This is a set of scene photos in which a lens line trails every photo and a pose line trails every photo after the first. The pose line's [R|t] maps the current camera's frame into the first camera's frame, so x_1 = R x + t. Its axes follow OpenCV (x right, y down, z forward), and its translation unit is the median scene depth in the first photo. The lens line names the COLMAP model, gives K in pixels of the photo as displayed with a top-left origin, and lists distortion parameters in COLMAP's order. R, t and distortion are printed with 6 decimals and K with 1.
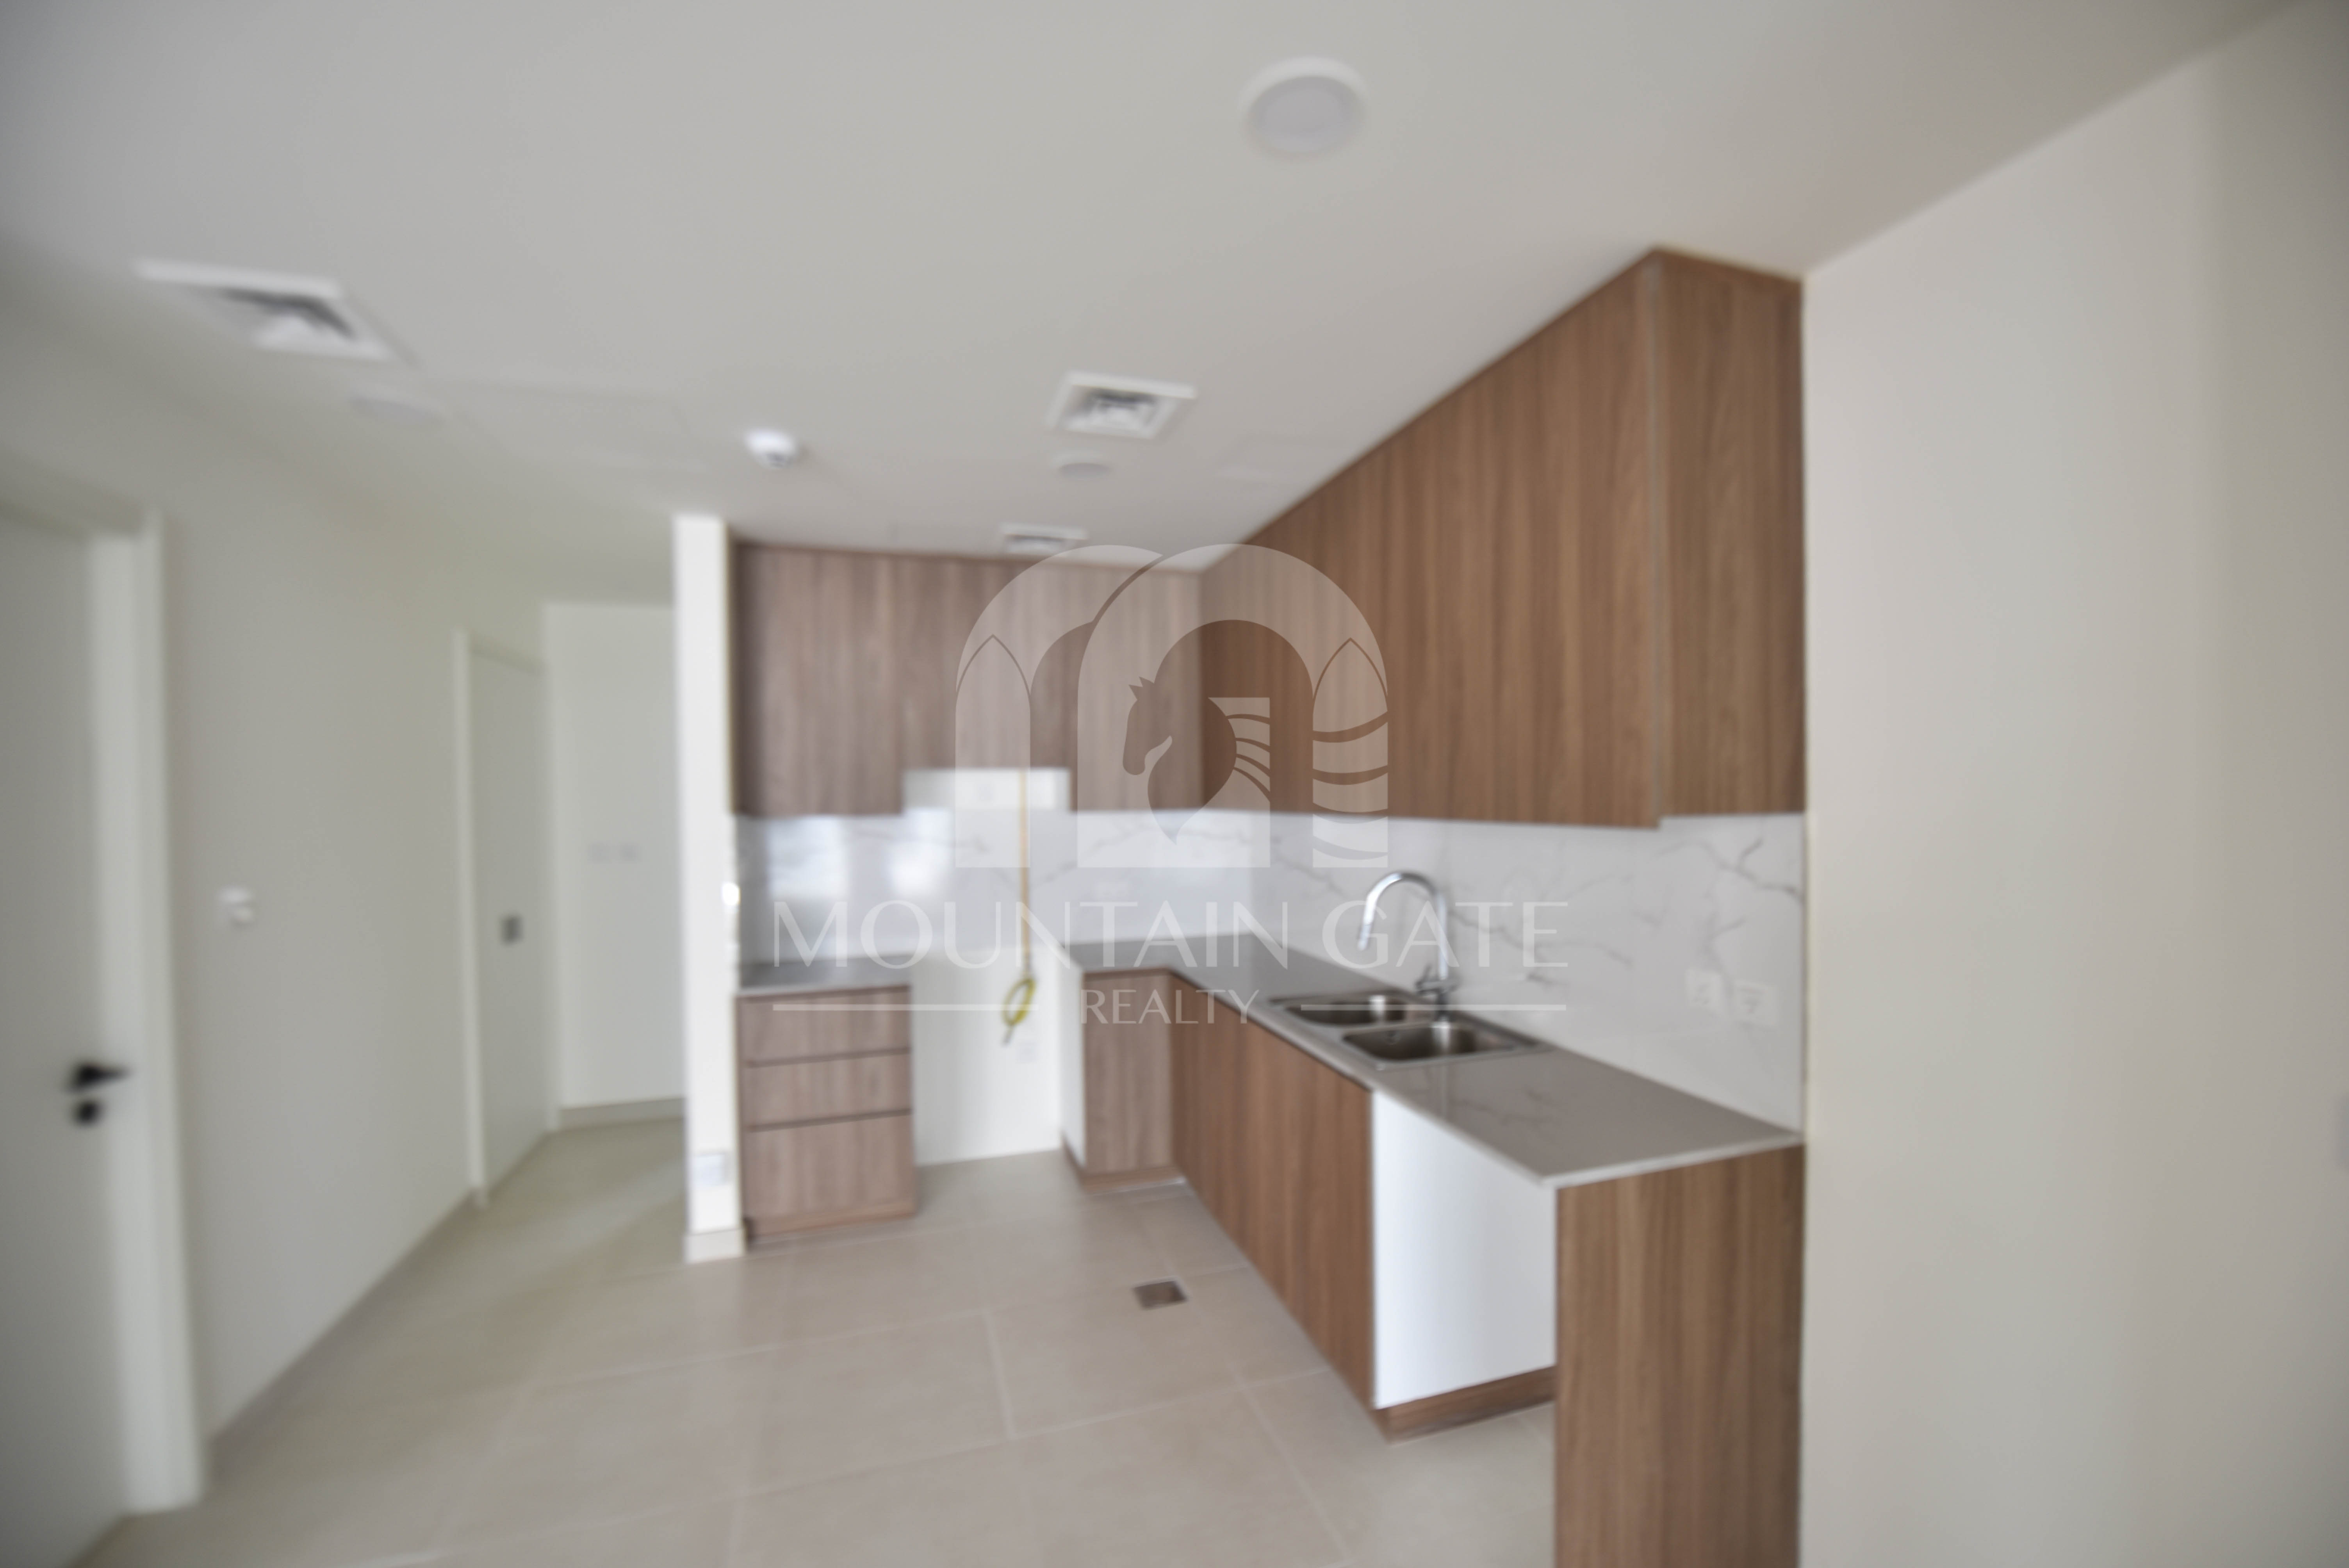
lens RADIAL K [[949.4, 0, 1181.6], [0, 949.4, 802.4], [0, 0, 1]] dist [-0.021909, -0.000585]
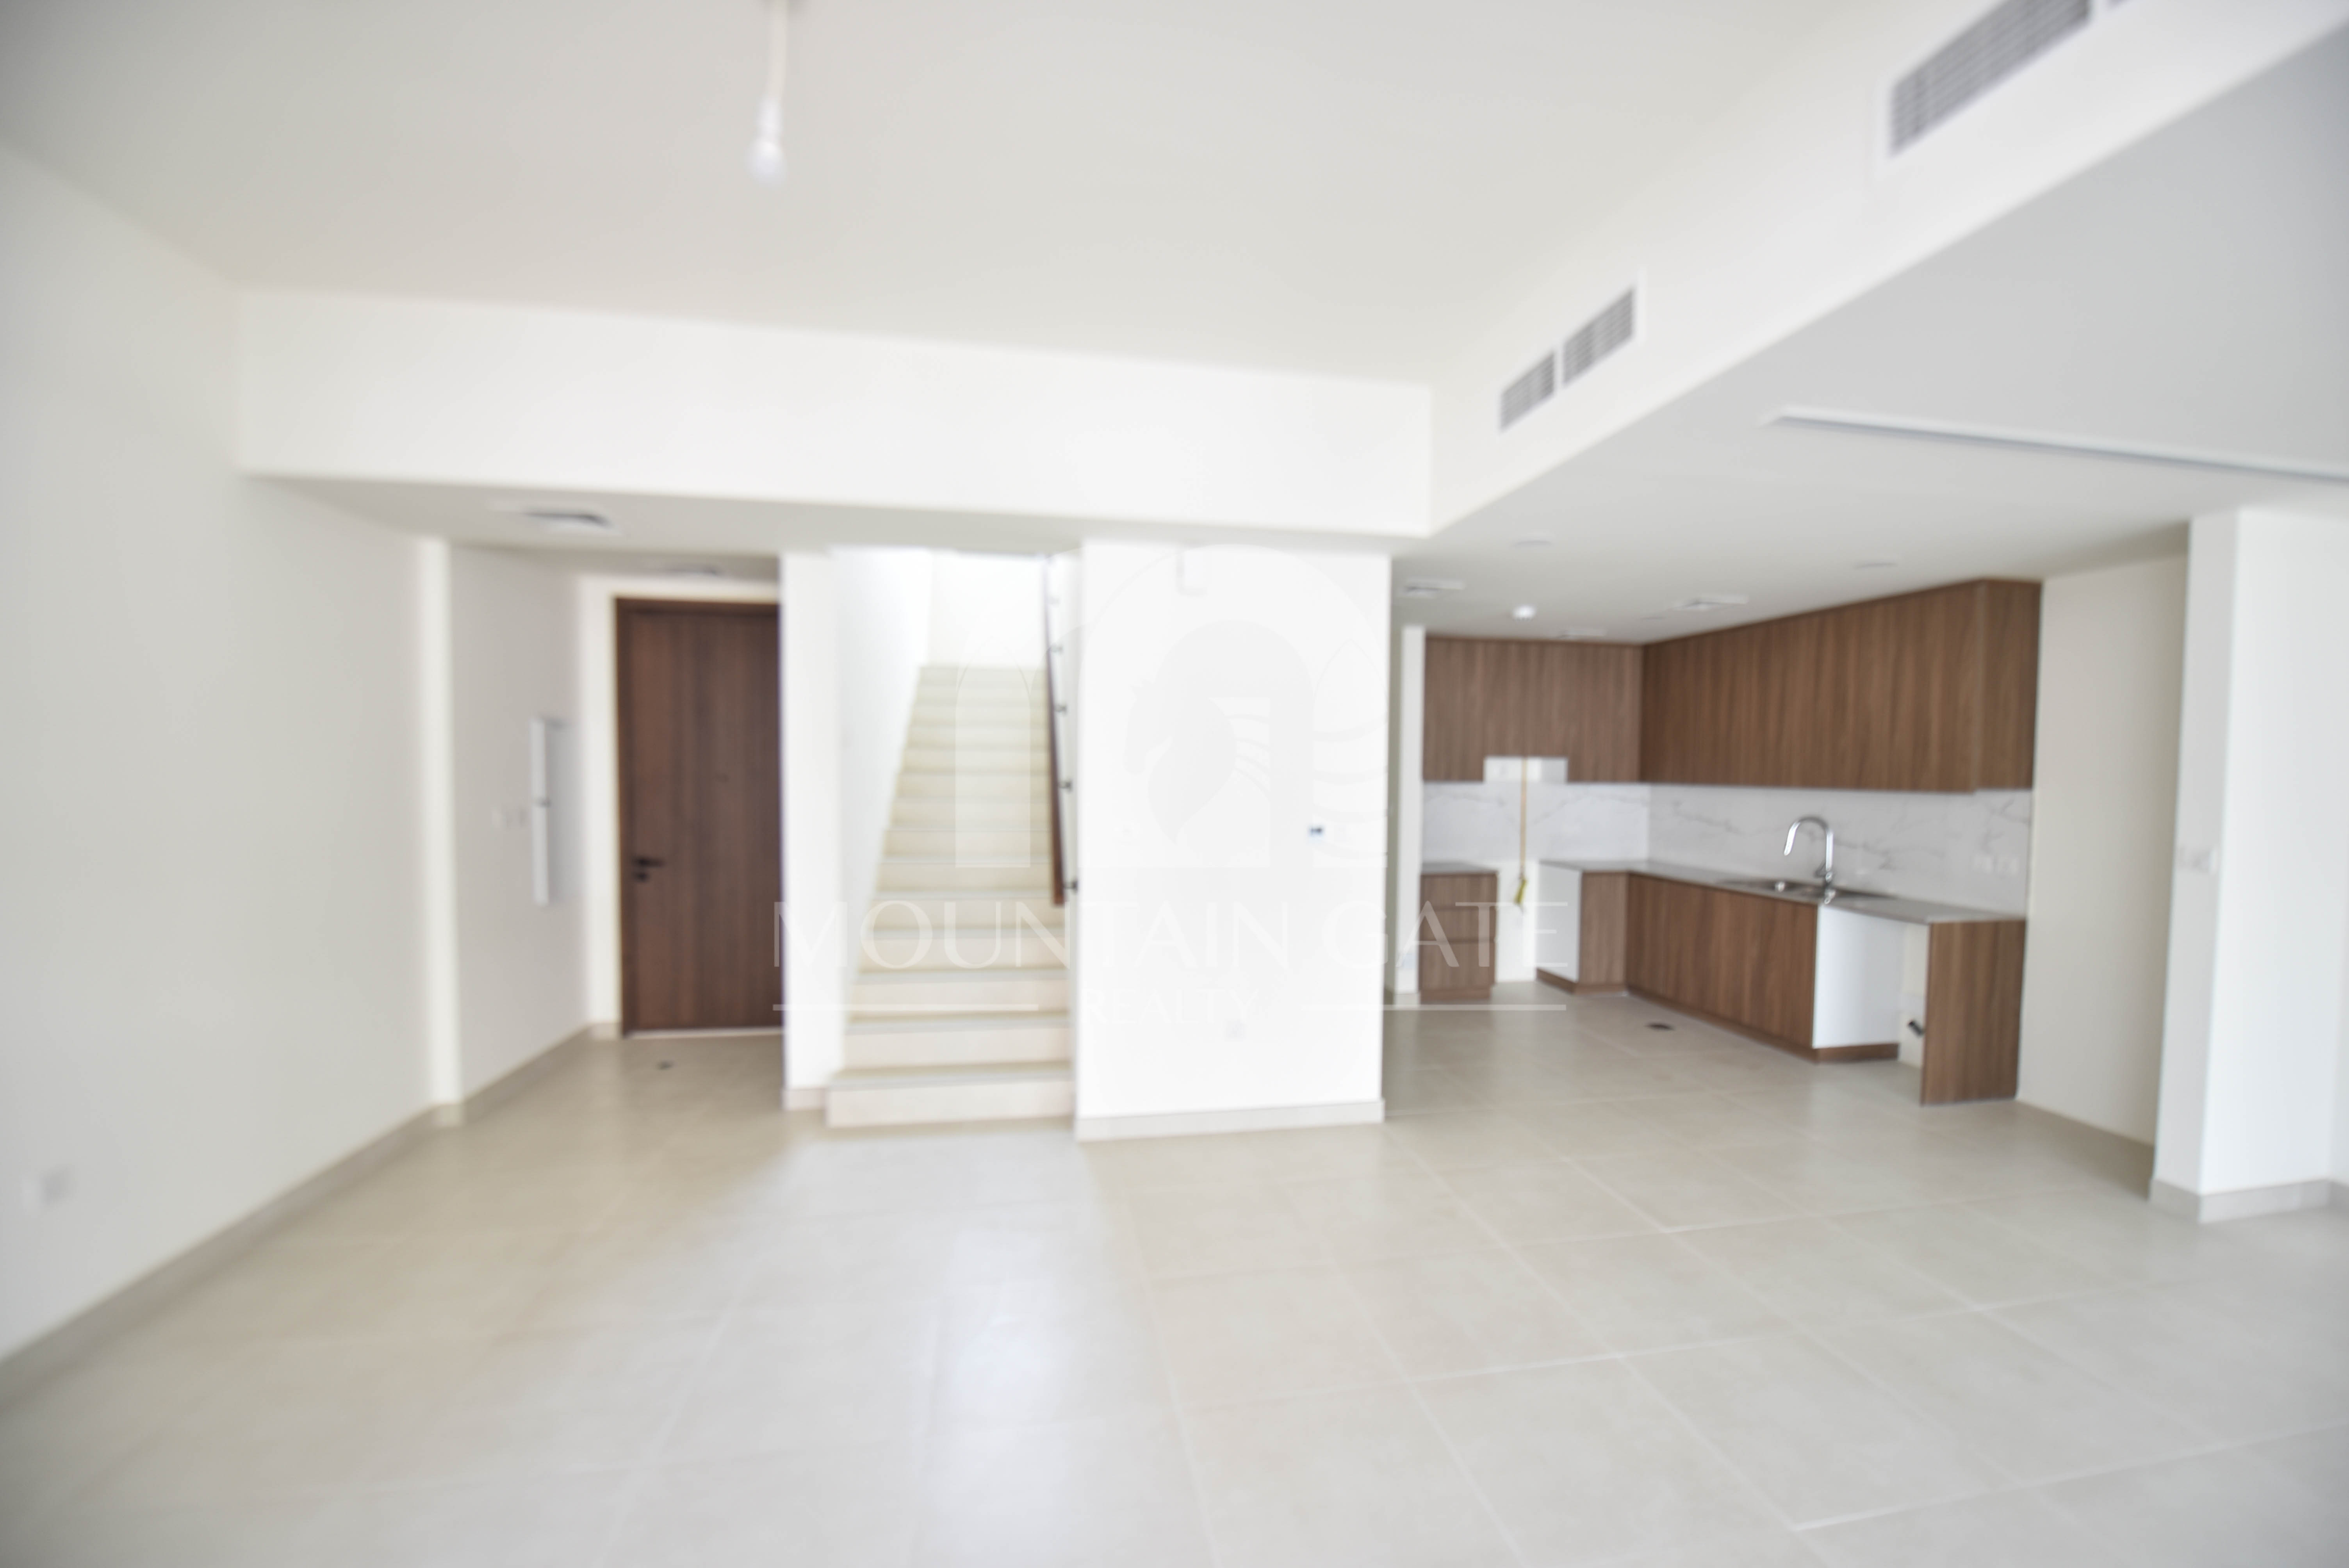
lens RADIAL K [[937.9, 0, 1166.9], [0, 937.9, 801.8], [0, 0, 1]] dist [-0.027808, -0.000399]
pose [[0.988210, 0.029996, -0.150136, -1.056065], [-0.025828, 0.999227, 0.029636, 0.022541], [0.150909, -0.025409, 0.988221, -1.482058]]
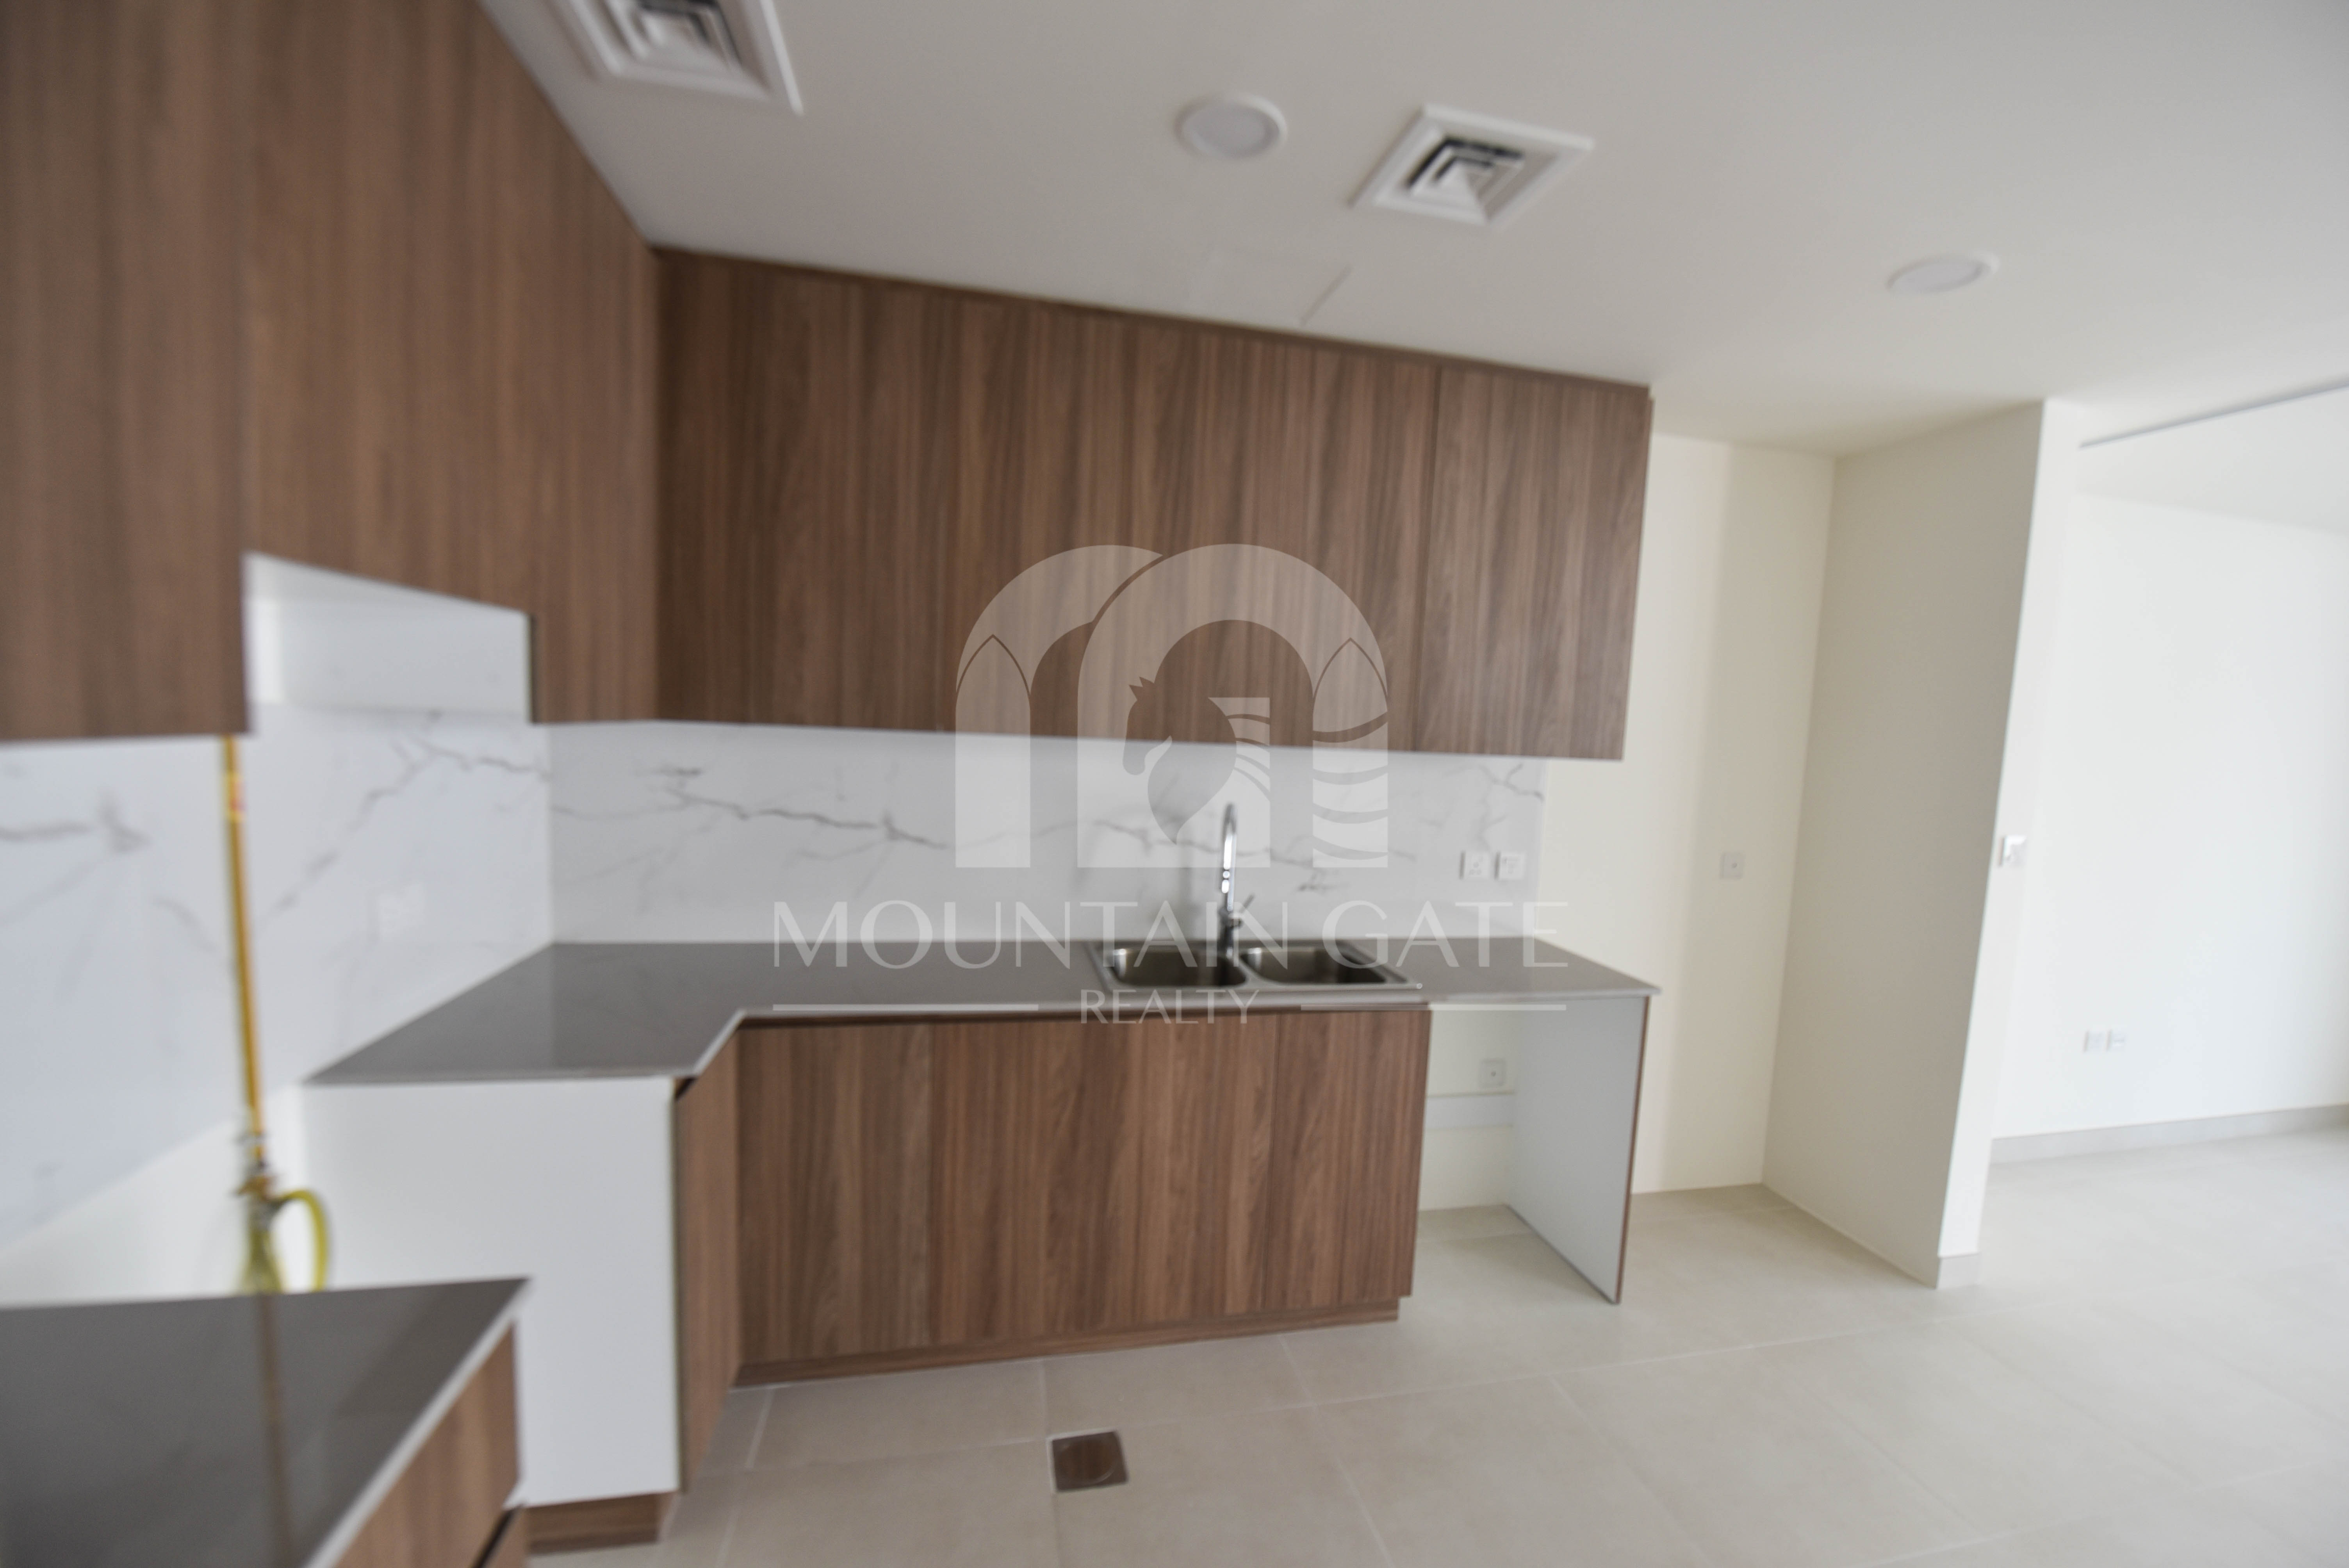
lens RADIAL K [[966.5, 0, 1190.2], [0, 966.5, 800.8], [0, 0, 1]] dist [0.000269, -0.000138]
pose [[0.081345, -0.063636, 0.994652, -0.911682], [-0.035852, 0.997127, 0.066726, 0.010566], [-0.996041, -0.041089, 0.078829, 1.224292]]
